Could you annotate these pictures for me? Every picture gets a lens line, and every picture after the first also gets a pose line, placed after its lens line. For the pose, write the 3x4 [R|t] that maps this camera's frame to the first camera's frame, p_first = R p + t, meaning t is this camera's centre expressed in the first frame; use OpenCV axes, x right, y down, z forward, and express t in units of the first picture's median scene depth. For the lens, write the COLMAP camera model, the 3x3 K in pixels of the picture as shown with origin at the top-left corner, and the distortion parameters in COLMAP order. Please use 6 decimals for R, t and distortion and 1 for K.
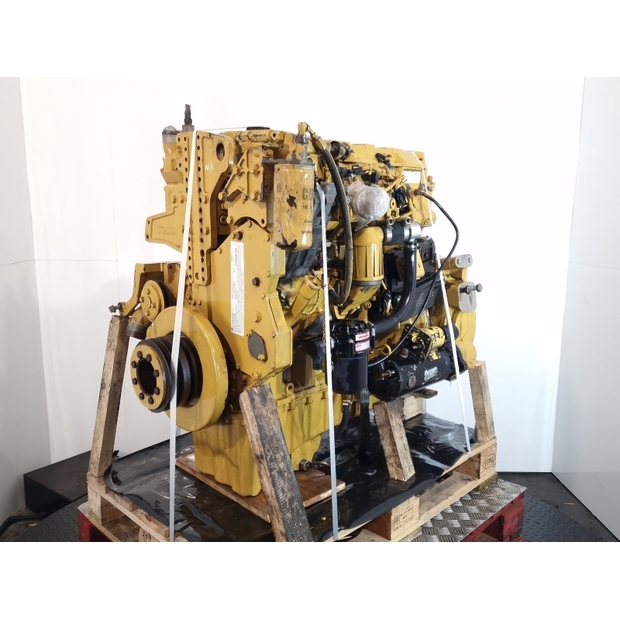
lens RADIAL K [[554.8, 0, 310.0], [0, 554.8, 310.0], [0, 0, 1]] dist [0.004932, 0.000290]
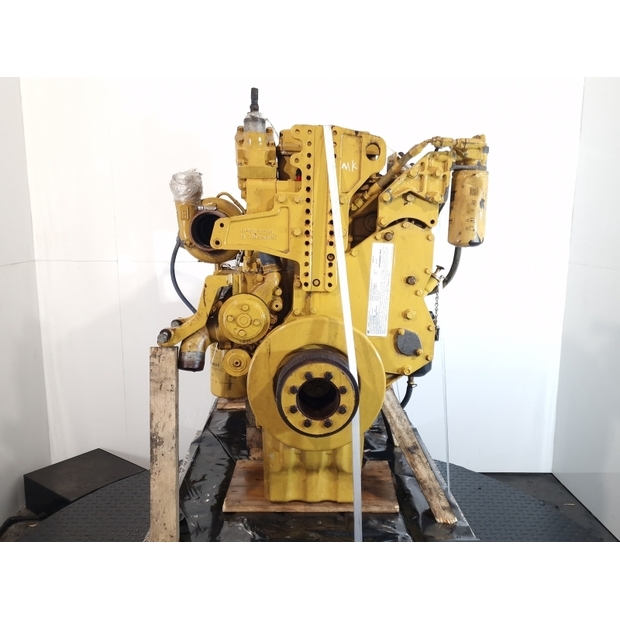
lens RADIAL K [[554.8, 0, 310.0], [0, 554.8, 310.0], [0, 0, 1]] dist [0.004932, 0.000290]
pose [[0.706003, -0.119997, 0.697969, -0.924806], [0.122064, 0.991410, 0.046977, -0.065143], [-0.697610, 0.052031, 0.714586, 0.378415]]
